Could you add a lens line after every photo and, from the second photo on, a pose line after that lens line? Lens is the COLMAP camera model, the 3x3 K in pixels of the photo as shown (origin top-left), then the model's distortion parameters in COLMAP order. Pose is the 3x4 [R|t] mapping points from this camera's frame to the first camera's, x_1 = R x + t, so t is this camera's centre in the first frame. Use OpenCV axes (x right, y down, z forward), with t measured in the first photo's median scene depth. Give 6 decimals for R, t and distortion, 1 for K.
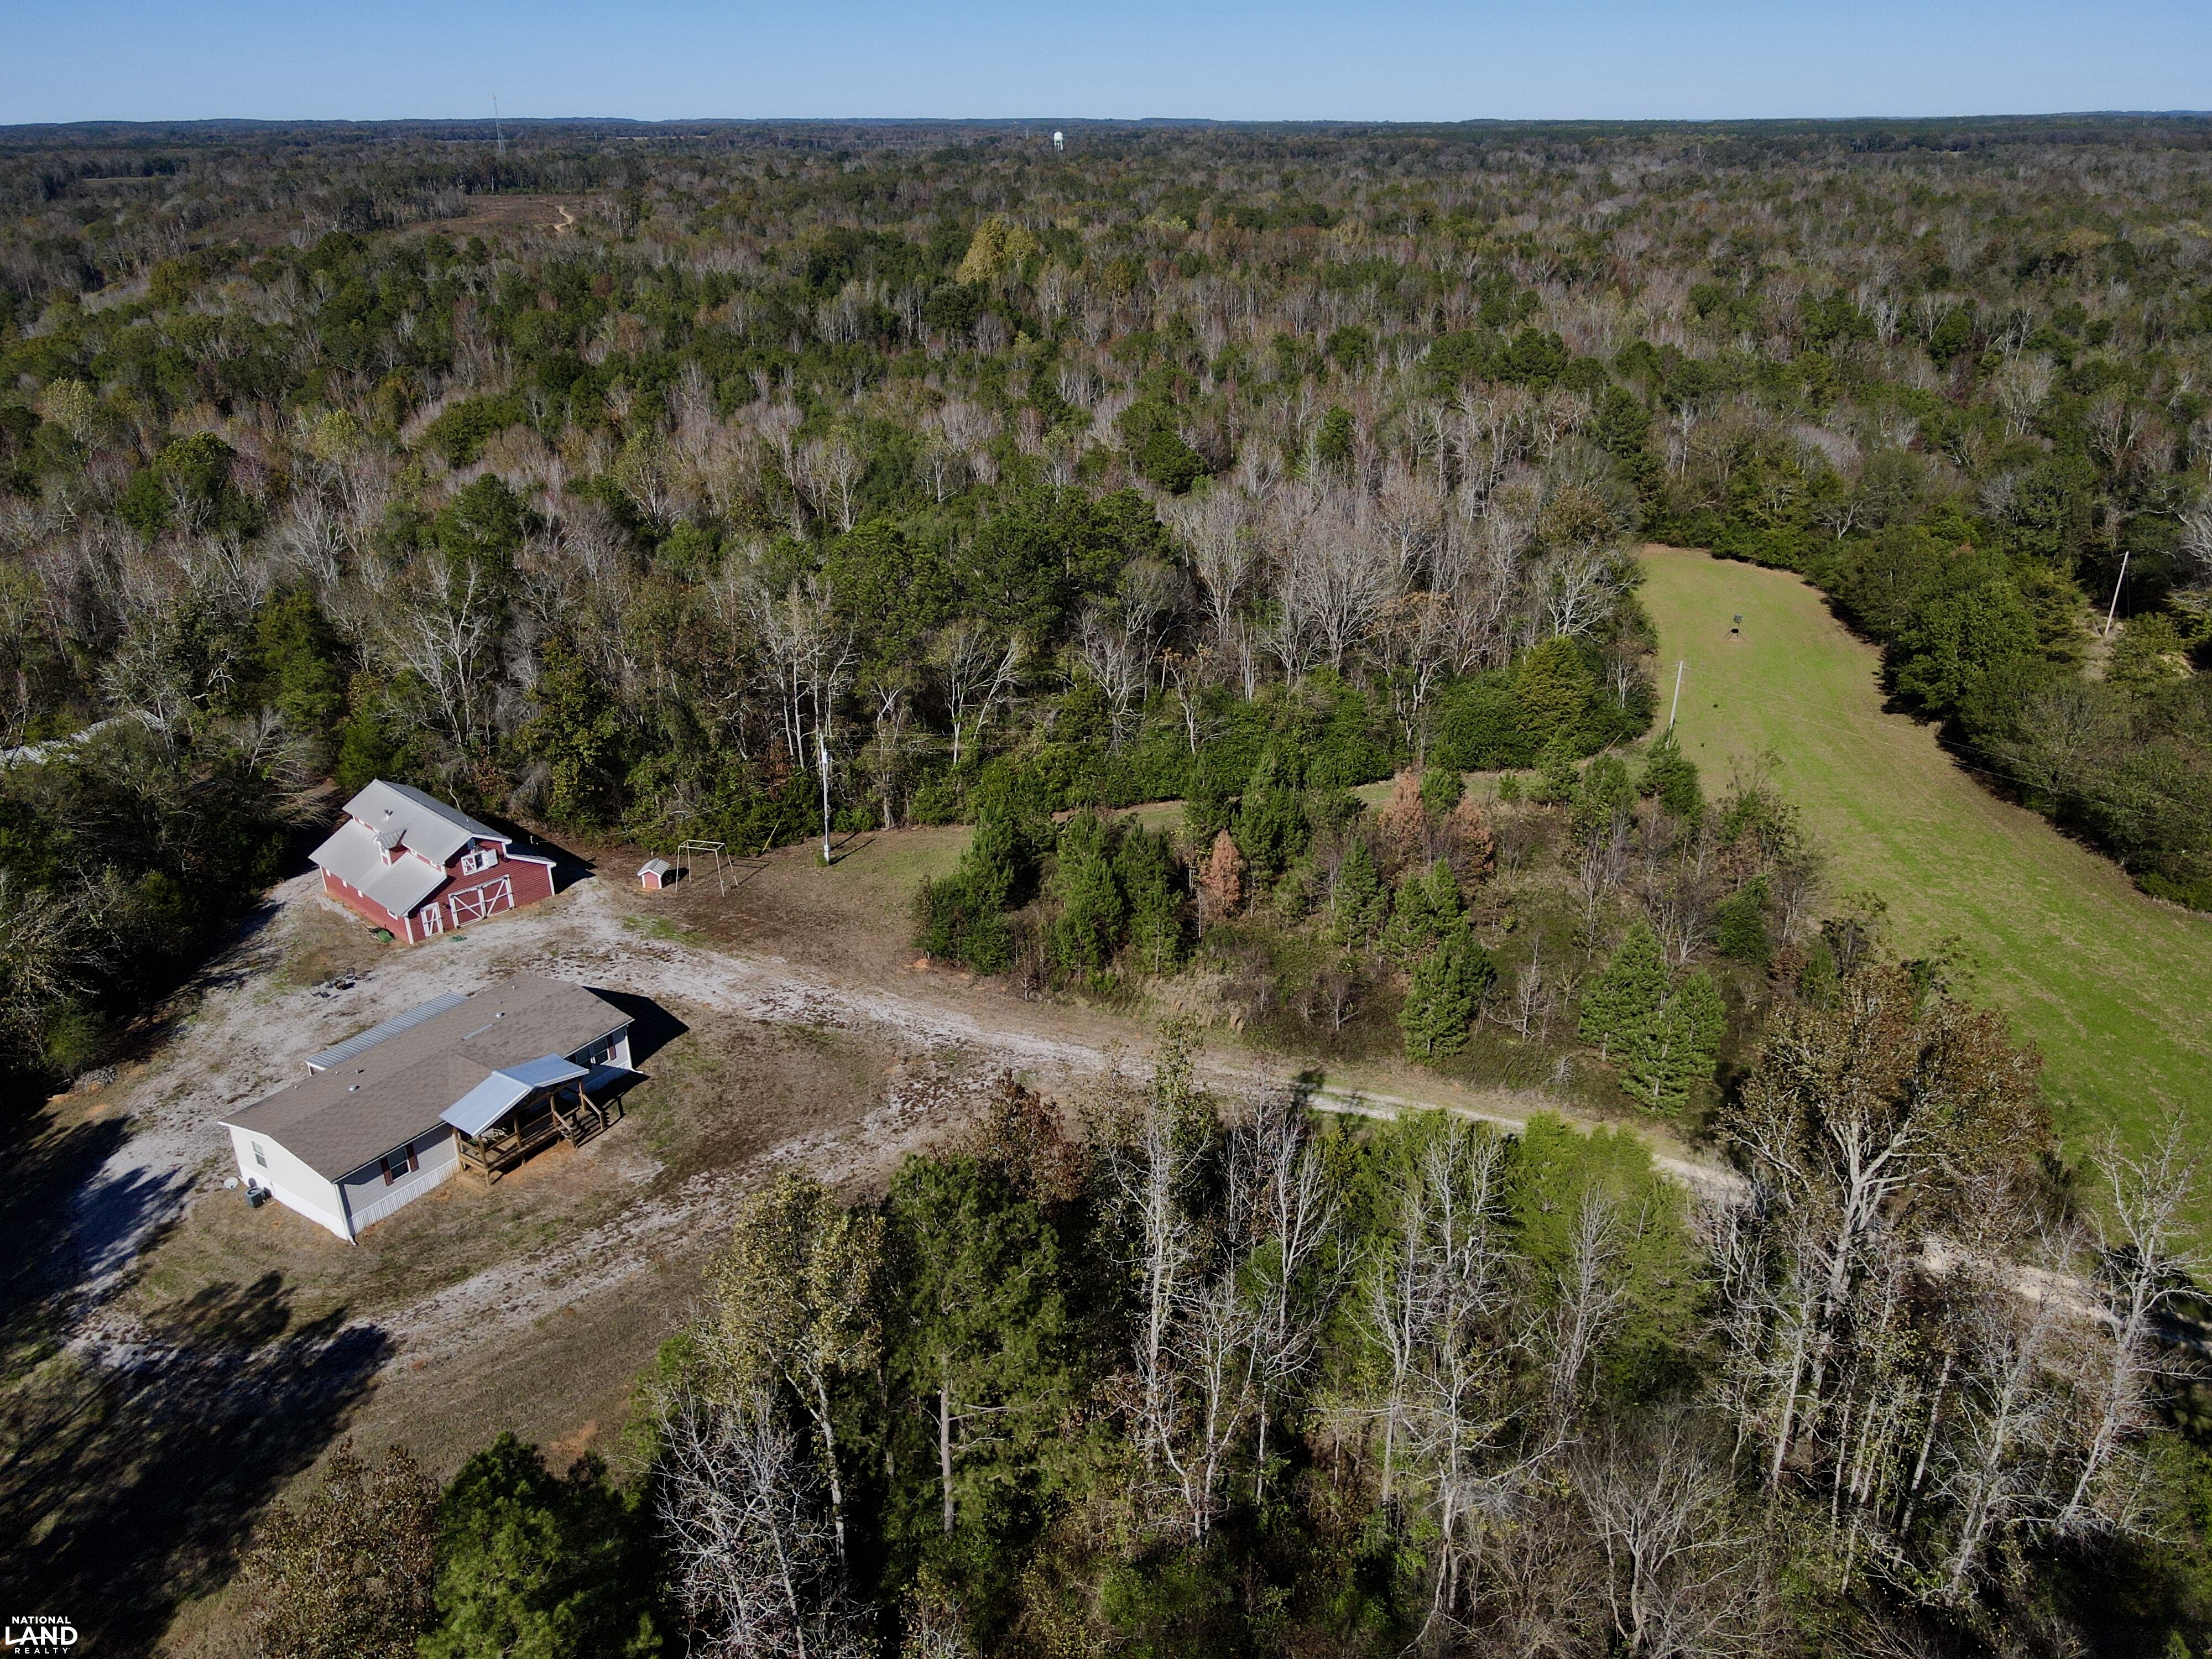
lens RADIAL K [[1602.8, 0, 1106.2], [0, 1602.8, 840.2], [0, 0, 1]] dist [0.021573, -0.010538]
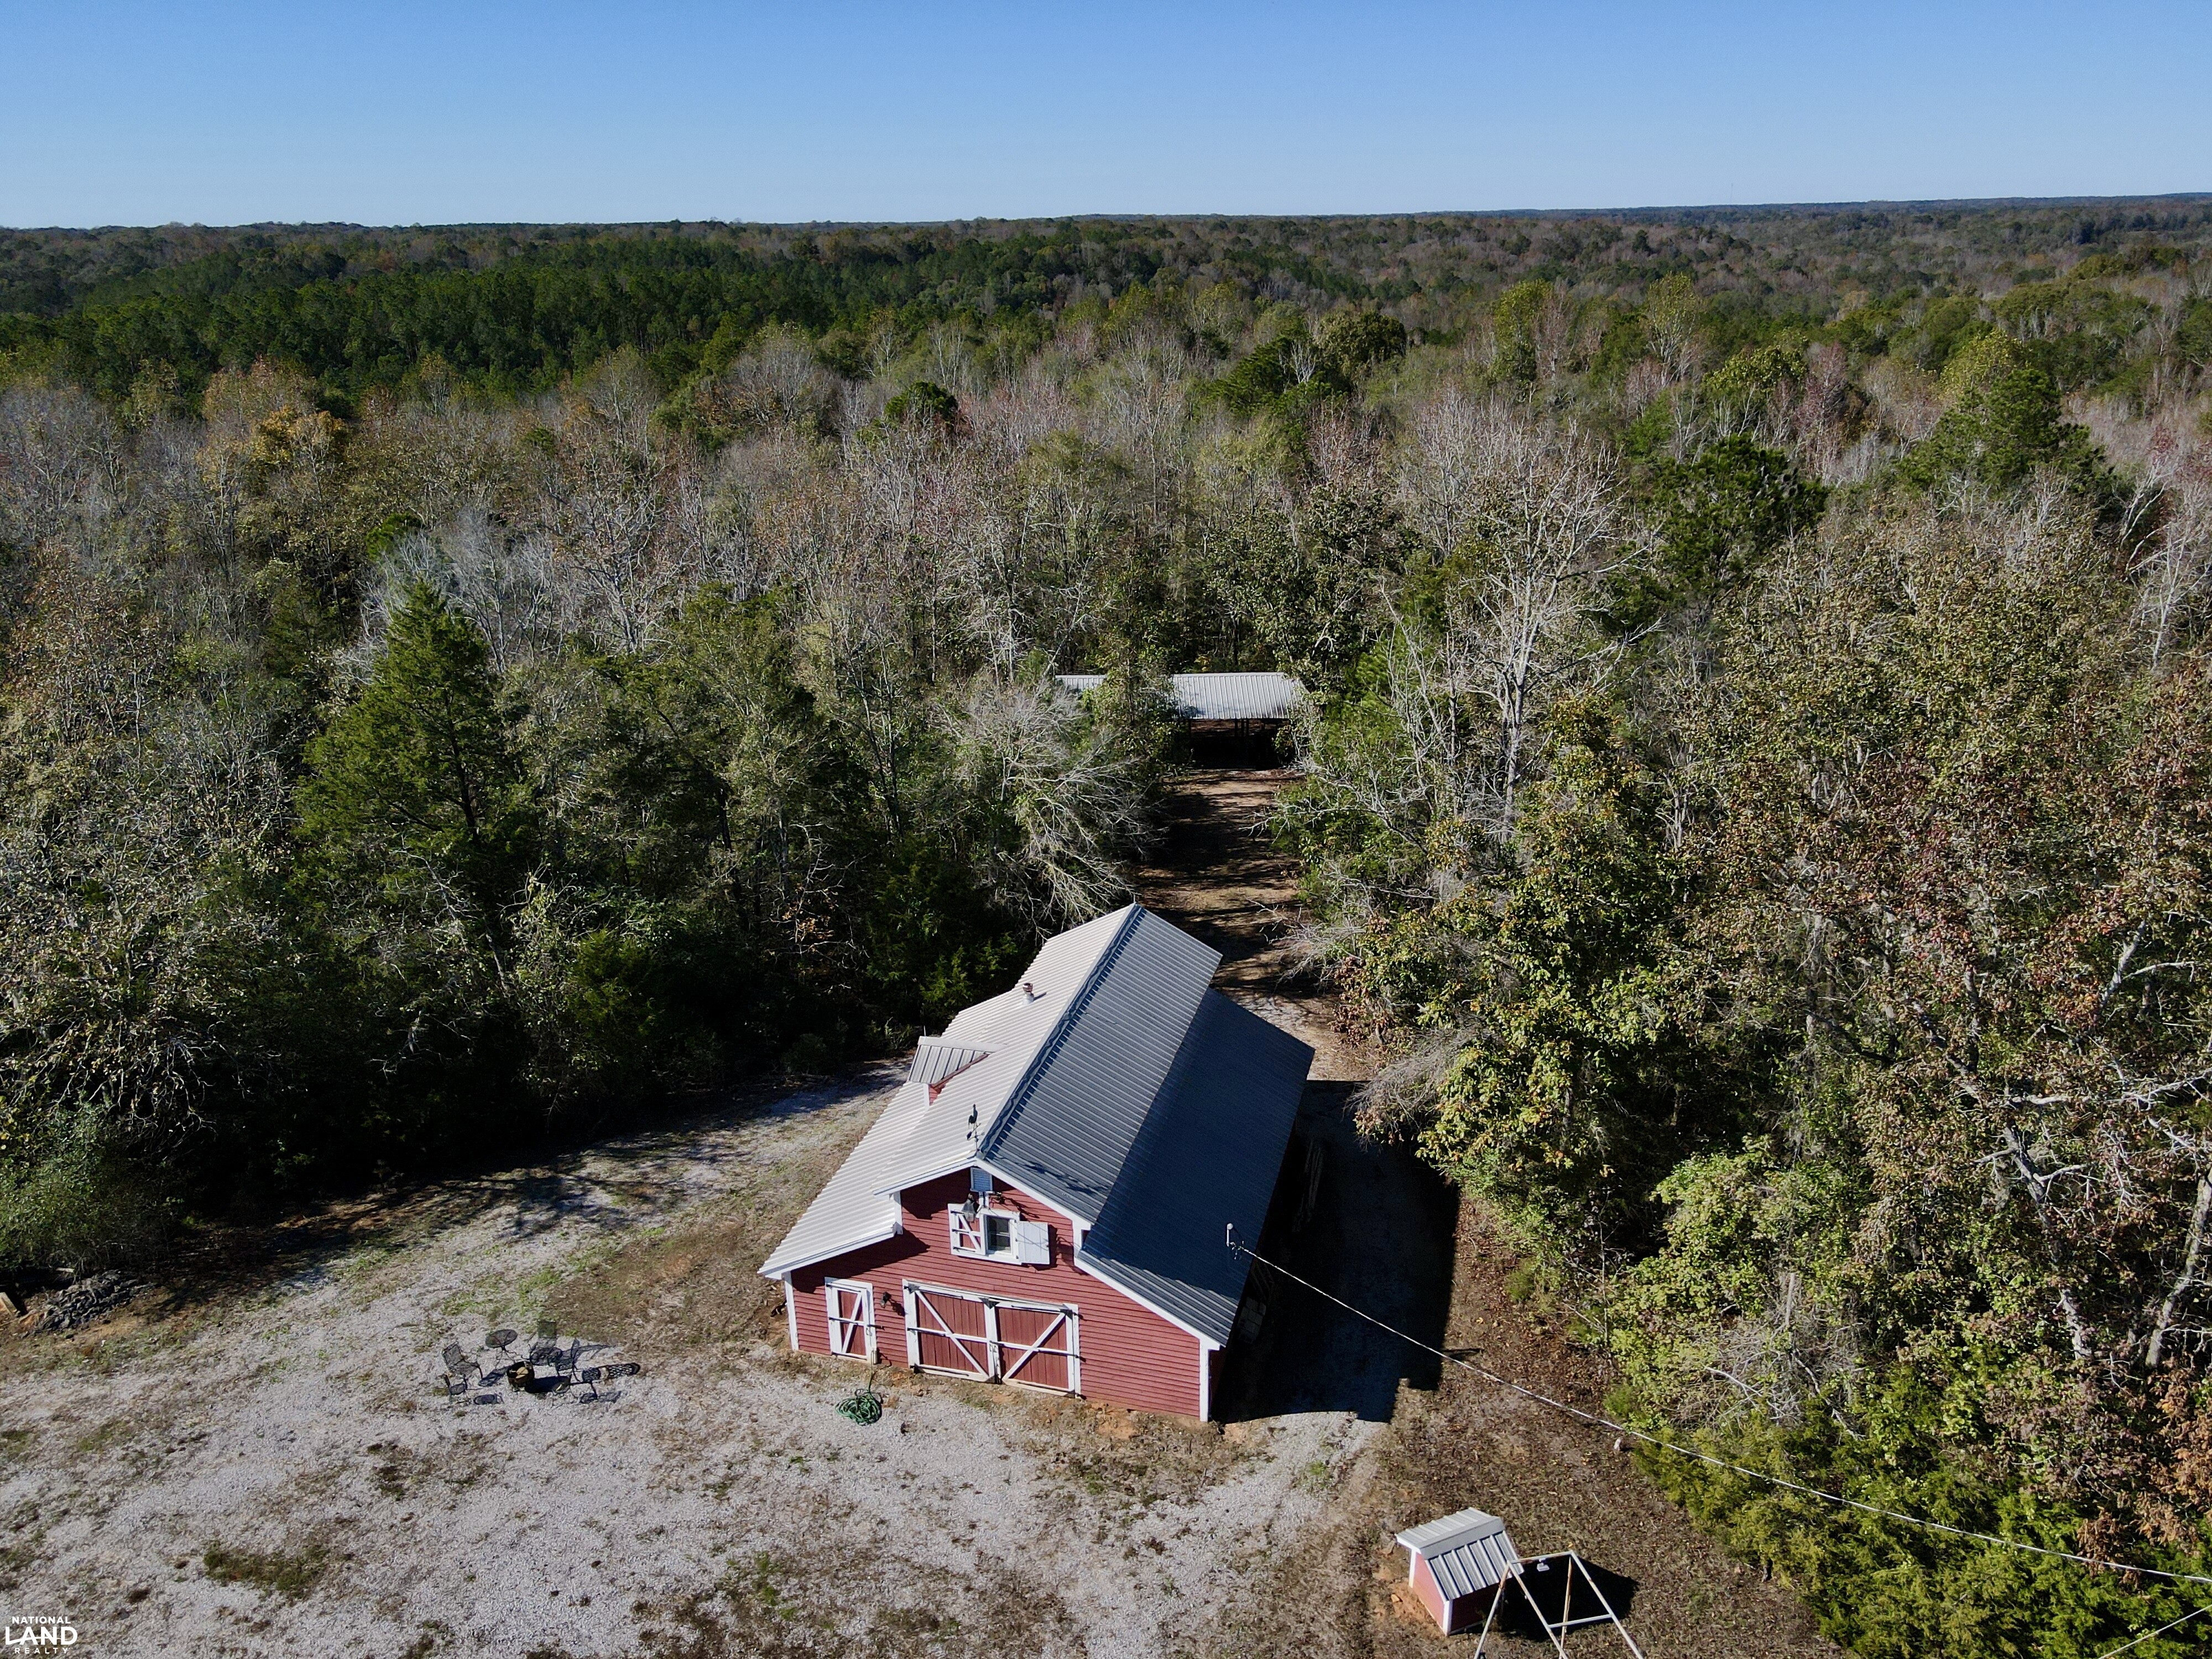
lens RADIAL K [[1602.8, 0, 1113.7], [0, 1602.8, 830.3], [0, 0, 1]] dist [0.021573, -0.010538]
pose [[0.476422, 0.310024, -0.822744, -0.112476], [-0.345265, 0.926567, 0.149216, -0.109032], [0.808588, 0.212975, 0.548477, 0.718657]]
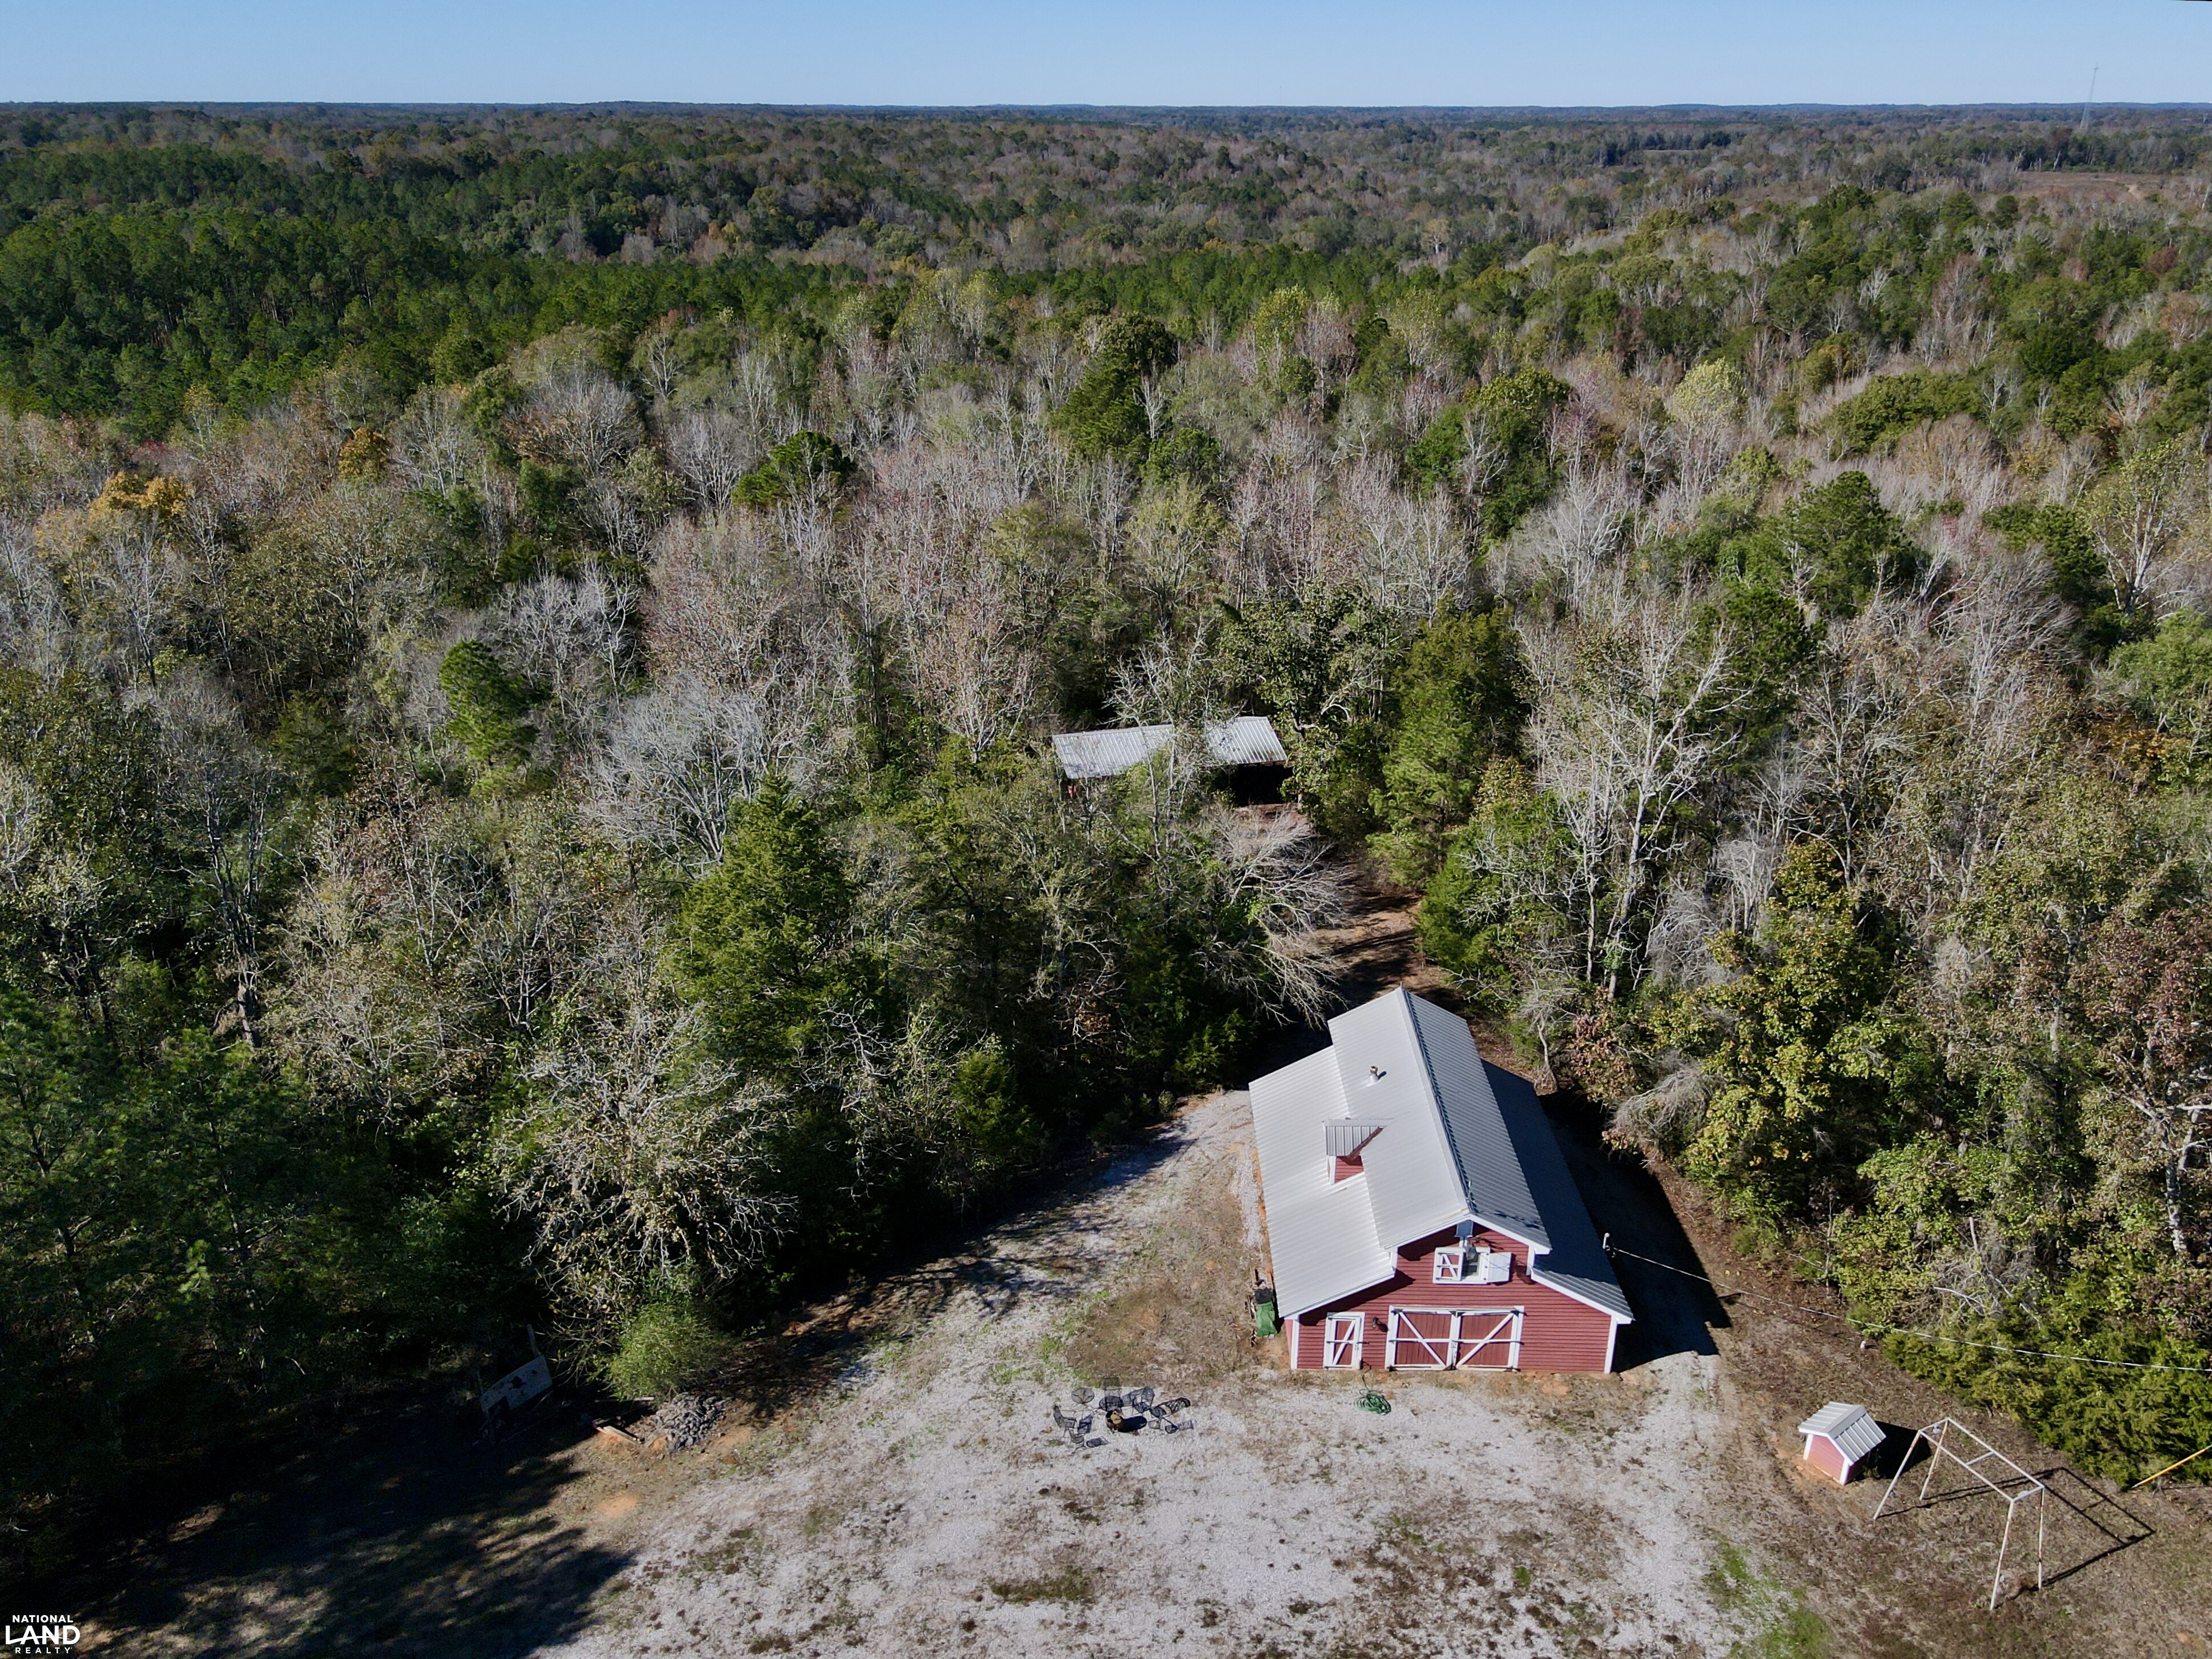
lens RADIAL K [[1668.5, 0, 1114.5], [0, 1668.5, 830.0], [0, 0, 1]] dist [0.027836, -0.005712]
pose [[0.682558, 0.297168, -0.667687, -0.152060], [-0.304754, 0.946110, 0.109544, -0.113107], [0.664258, 0.128710, 0.736339, 0.488602]]
